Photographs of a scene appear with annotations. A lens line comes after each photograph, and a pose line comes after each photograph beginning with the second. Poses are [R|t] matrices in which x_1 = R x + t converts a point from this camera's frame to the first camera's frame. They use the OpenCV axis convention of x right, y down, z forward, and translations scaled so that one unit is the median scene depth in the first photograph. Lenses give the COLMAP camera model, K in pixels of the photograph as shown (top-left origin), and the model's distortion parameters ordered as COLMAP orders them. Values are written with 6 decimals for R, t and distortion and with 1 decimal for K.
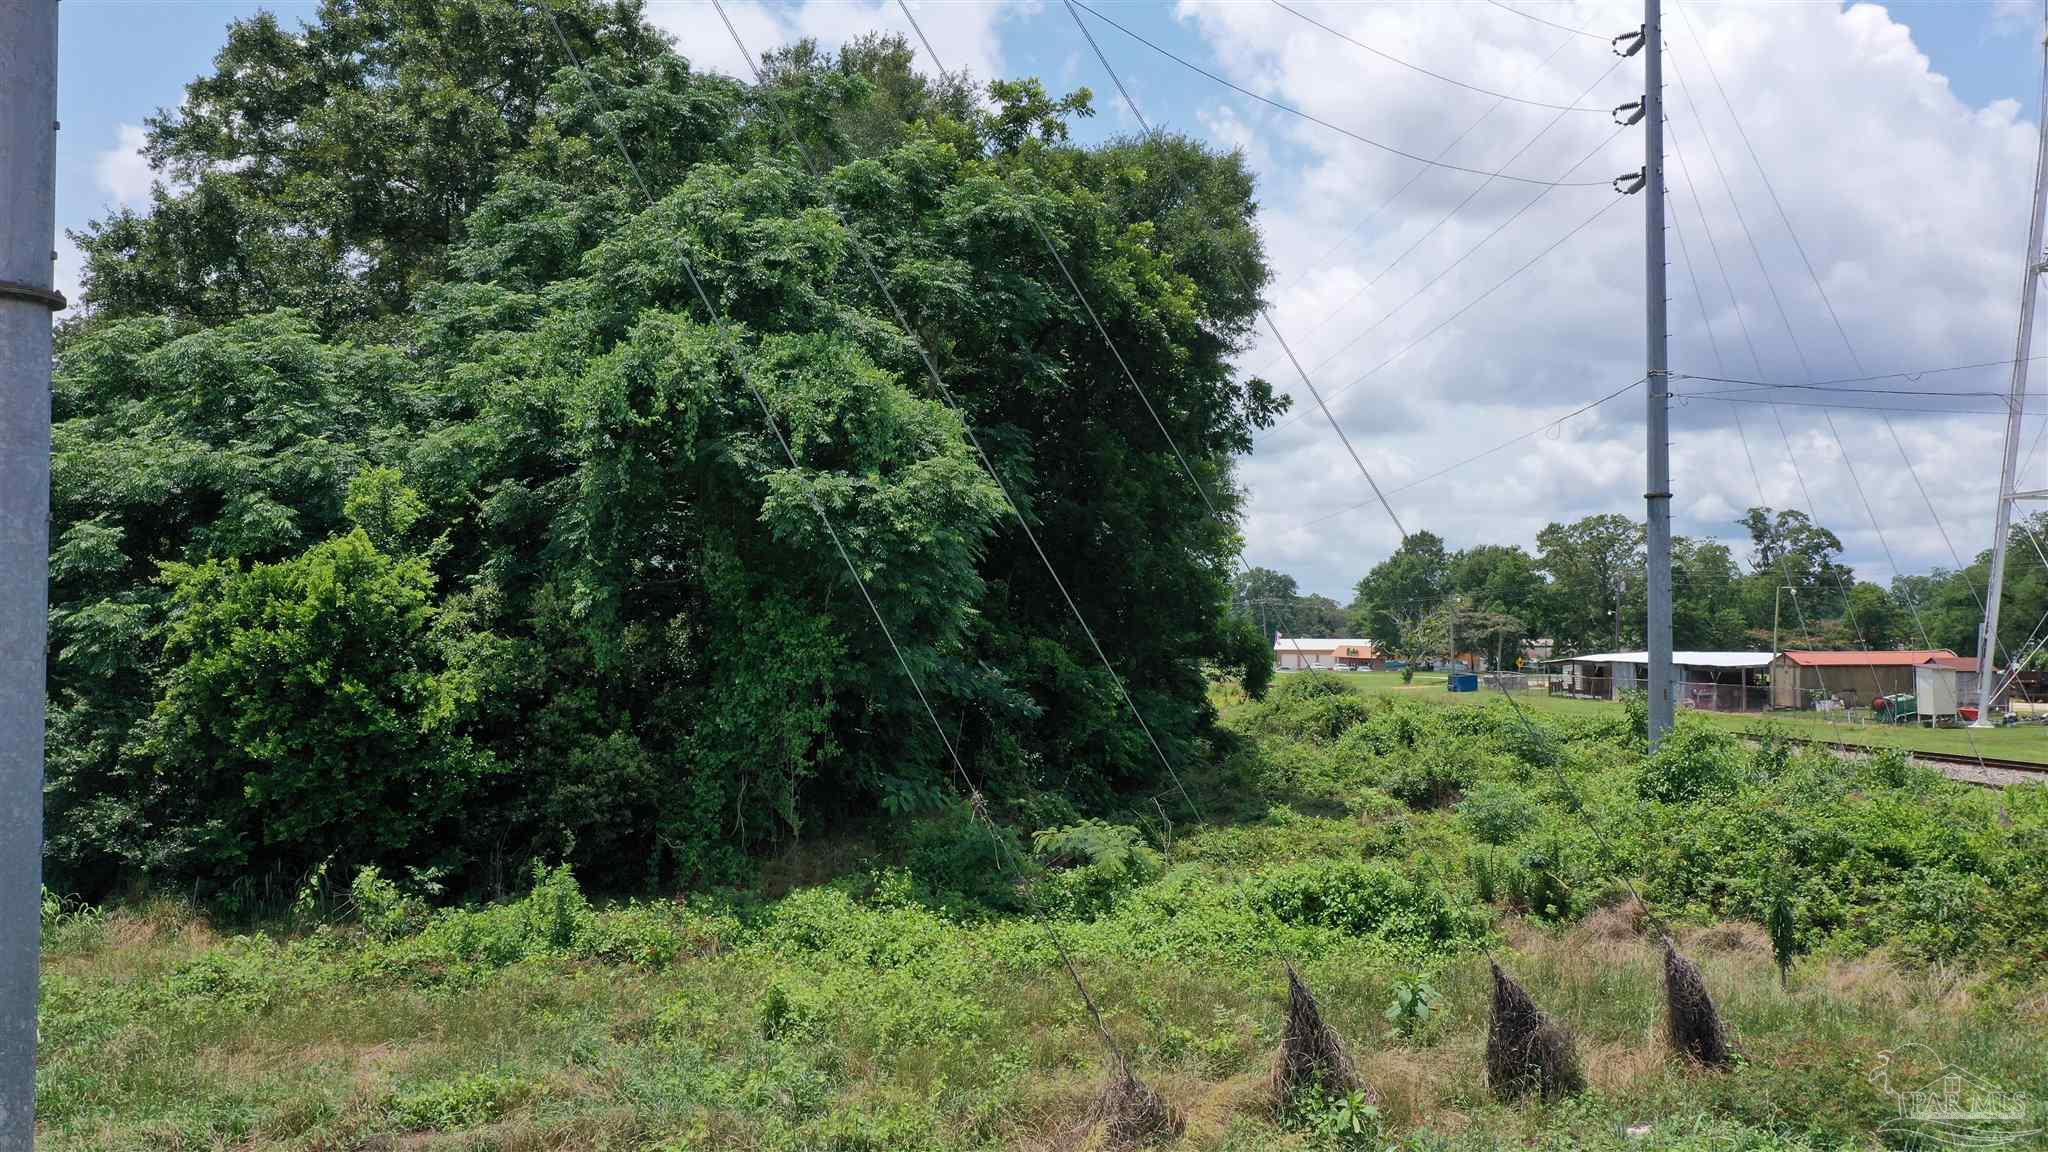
lens RADIAL K [[1700.0, 0, 1024.0], [0, 1700.0, 576.0], [0, 0, 1]] dist [0.014410, -0.003541]
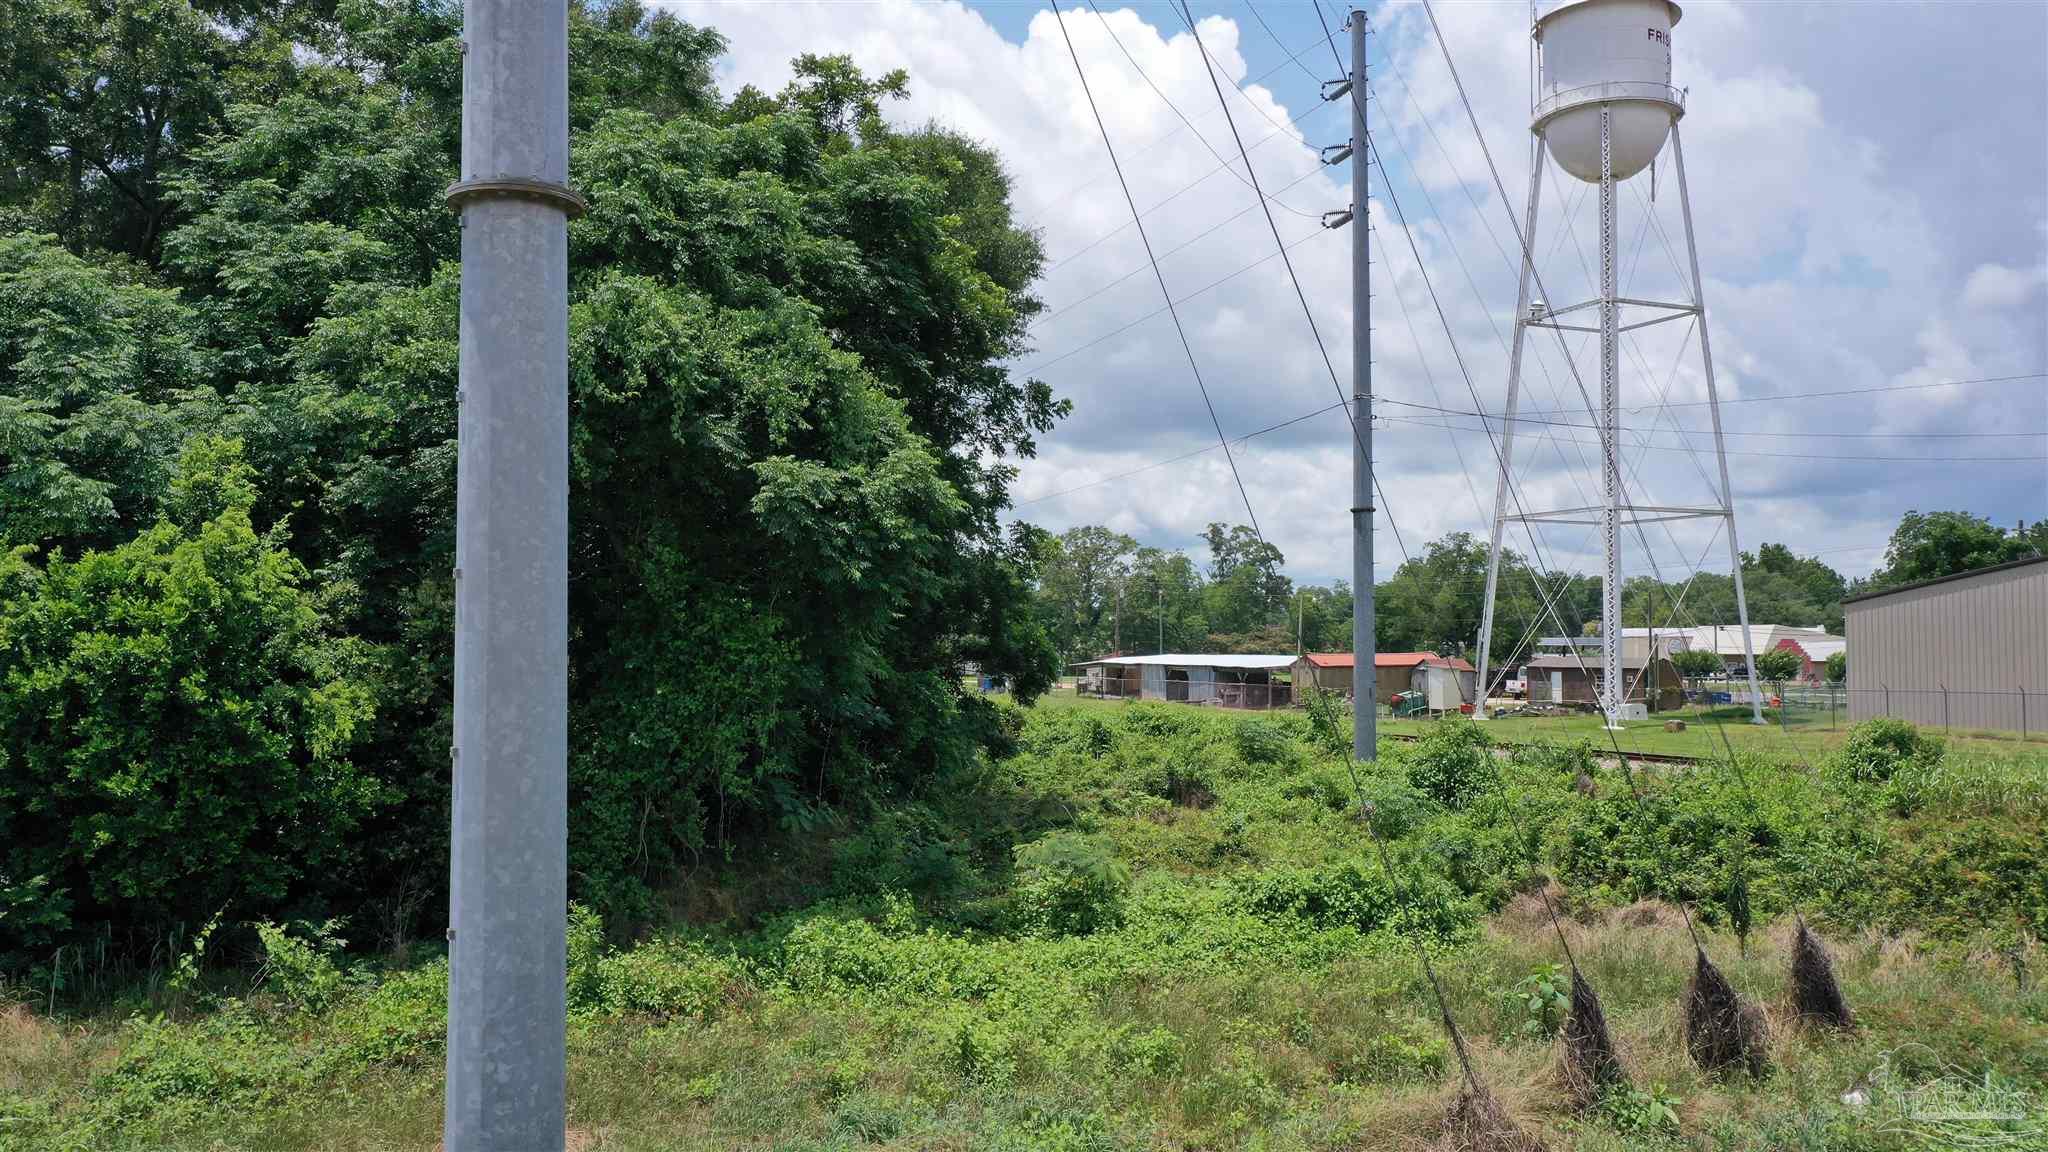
lens RADIAL K [[1700.0, 0, 1024.0], [0, 1700.0, 576.0], [0, 0, 1]] dist [0.014410, -0.003541]
pose [[0.938689, 0.011230, 0.344583, -0.305857], [-0.010209, 0.999936, -0.004777, 0.003352], [-0.344615, 0.000967, 0.938744, 0.096463]]
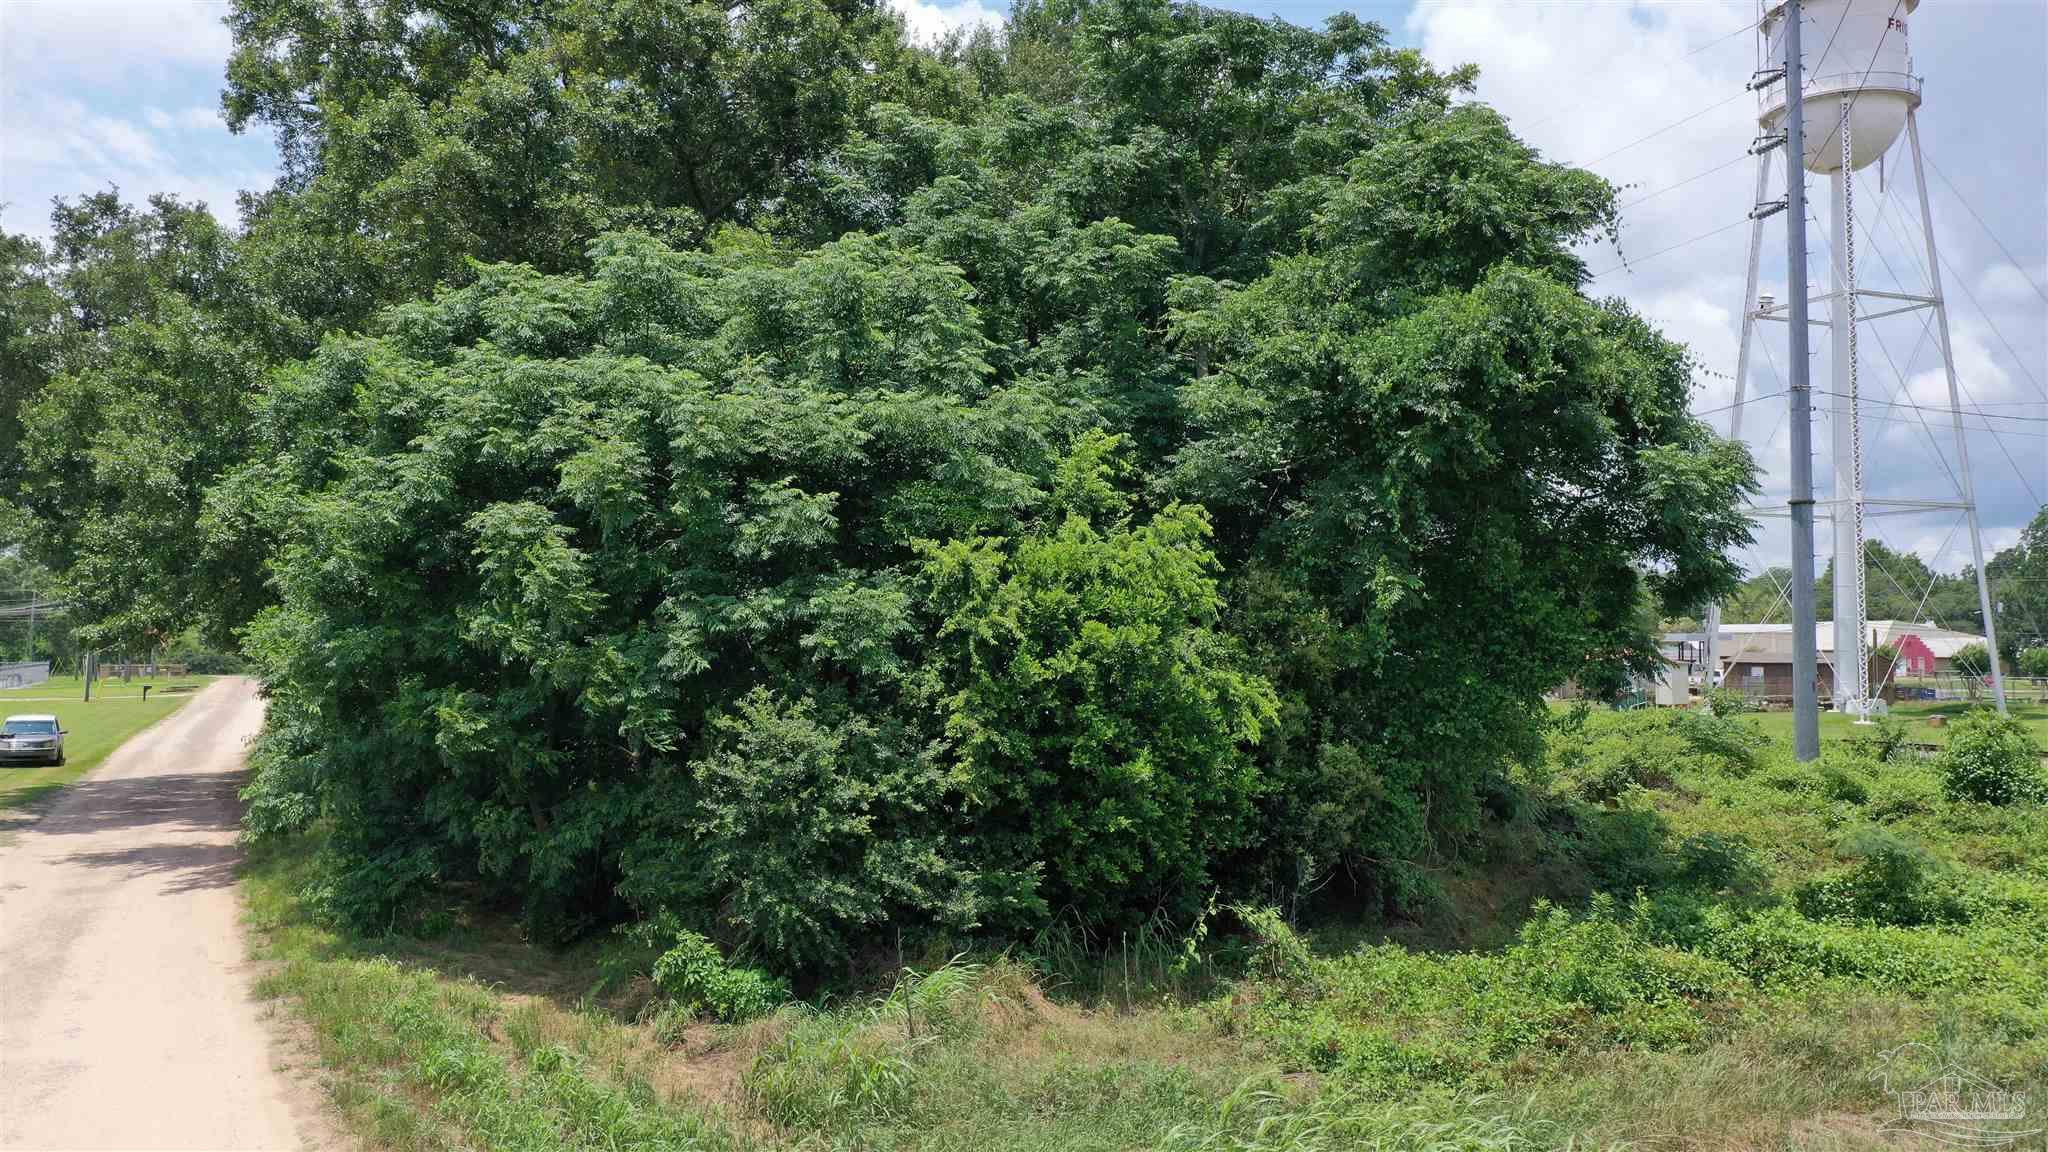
lens RADIAL K [[1700.0, 0, 1024.0], [0, 1700.0, 576.0], [0, 0, 1]] dist [0.014410, -0.003541]
pose [[0.946494, 0.008428, 0.322612, -0.706259], [-0.007531, 0.999964, -0.004030, 0.012016], [-0.322634, 0.001384, 0.946523, 0.231543]]
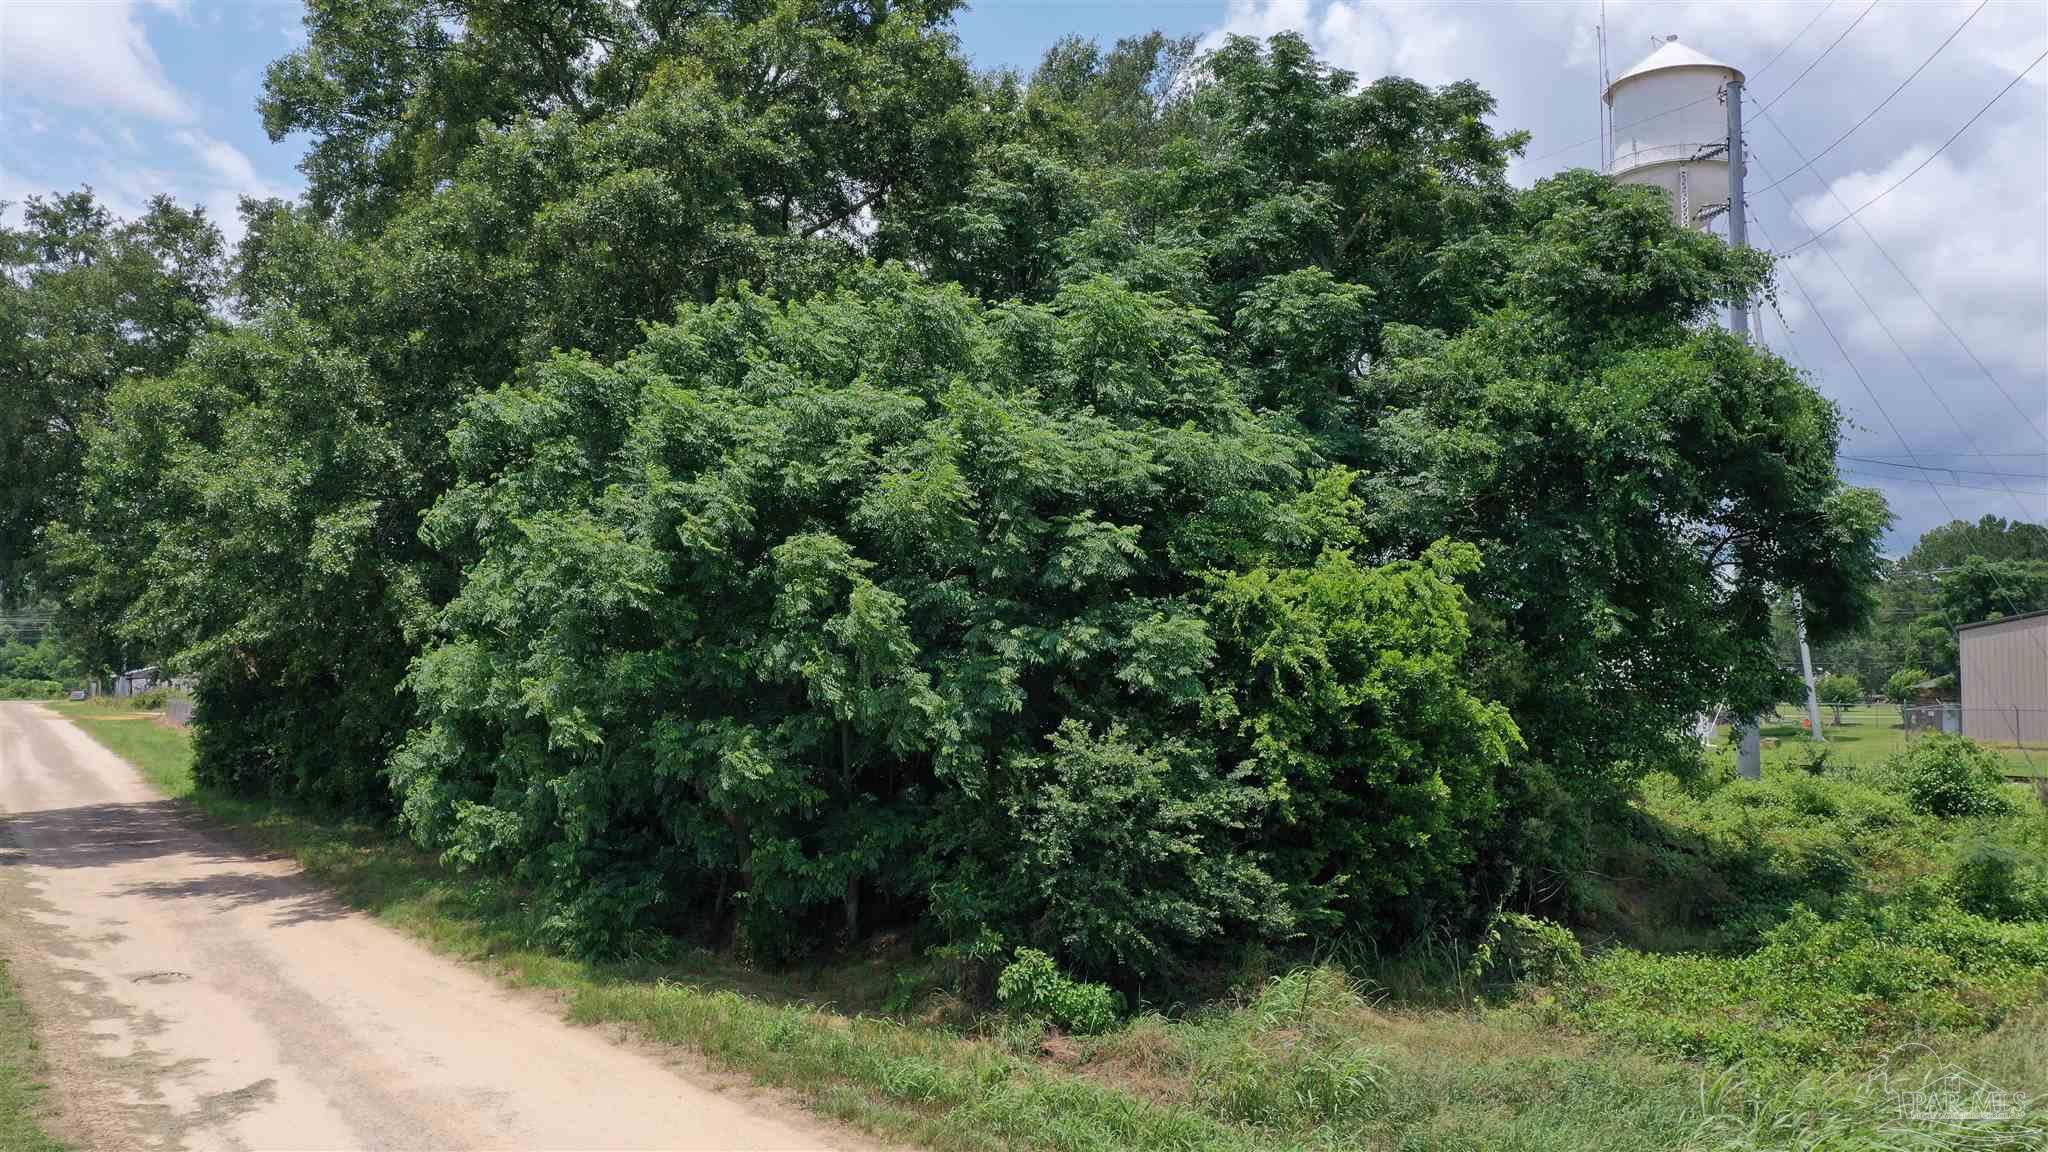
lens RADIAL K [[1689.0, 0, 1020.1], [0, 1689.0, 607.8], [0, 0, 1]] dist [0.006143, 0.009279]
pose [[0.892485, 0.014447, 0.450846, -0.958342], [-0.014799, 0.999887, -0.002745, 0.013882], [-0.450835, -0.004222, 0.892598, 0.303447]]
